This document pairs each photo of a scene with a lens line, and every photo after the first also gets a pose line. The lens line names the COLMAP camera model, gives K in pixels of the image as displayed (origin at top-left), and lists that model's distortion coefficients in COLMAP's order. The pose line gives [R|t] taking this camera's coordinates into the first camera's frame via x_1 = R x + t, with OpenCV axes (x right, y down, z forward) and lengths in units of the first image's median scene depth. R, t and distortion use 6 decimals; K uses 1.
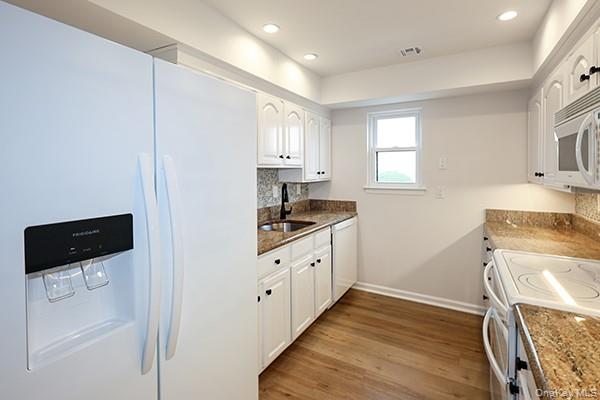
lens RADIAL K [[278.9, 0, 296.6], [0, 278.9, 177.5], [0, 0, 1]] dist [-0.000769, -0.000035]
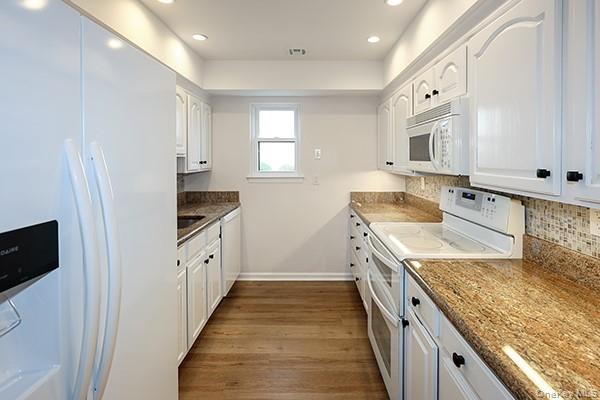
lens RADIAL K [[288.3, 0, 299.5], [0, 288.3, 164.1], [0, 0, 1]] dist [-0.001941, -0.001039]
pose [[0.876632, -0.005897, 0.481125, -0.123156], [0.010270, 0.999926, -0.006457, -0.002146], [-0.481052, 0.010602, 0.876628, 0.006489]]
